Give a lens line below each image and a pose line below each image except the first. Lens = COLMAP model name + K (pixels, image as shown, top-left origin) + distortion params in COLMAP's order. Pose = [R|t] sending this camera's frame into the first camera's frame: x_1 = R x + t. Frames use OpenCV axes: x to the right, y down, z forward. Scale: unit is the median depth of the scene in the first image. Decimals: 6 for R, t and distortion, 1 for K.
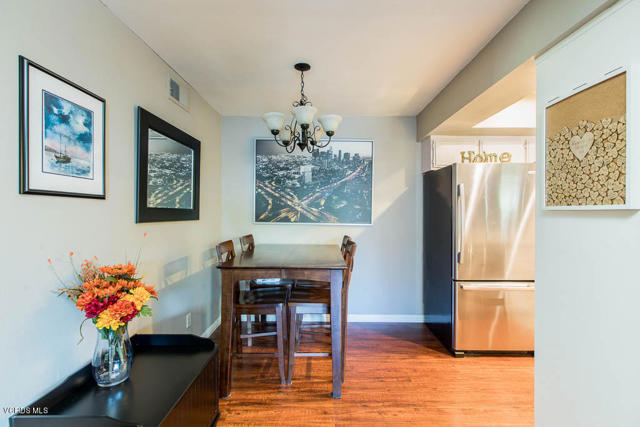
lens RADIAL K [[292.0, 0, 320.0], [0, 292.0, 213.5], [0, 0, 1]] dist [0.001739, 0.000045]
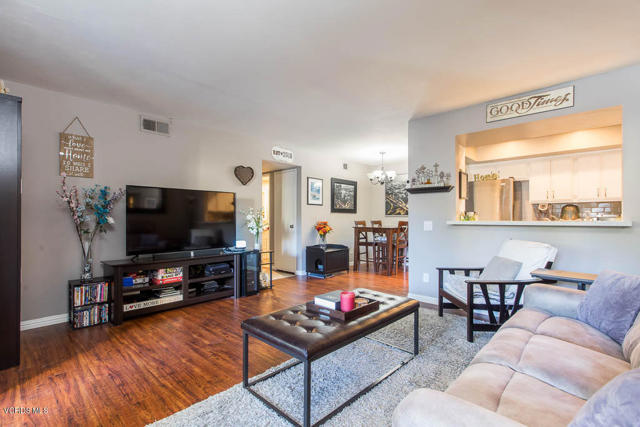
lens RADIAL K [[292.0, 0, 320.0], [0, 292.0, 213.5], [0, 0, 1]] dist [0.001739, 0.000045]
pose [[0.738480, -0.012526, -0.674159, 1.480474], [-0.002869, 0.999760, -0.021718, 0.112731], [0.674269, 0.017972, 0.738267, -1.504591]]
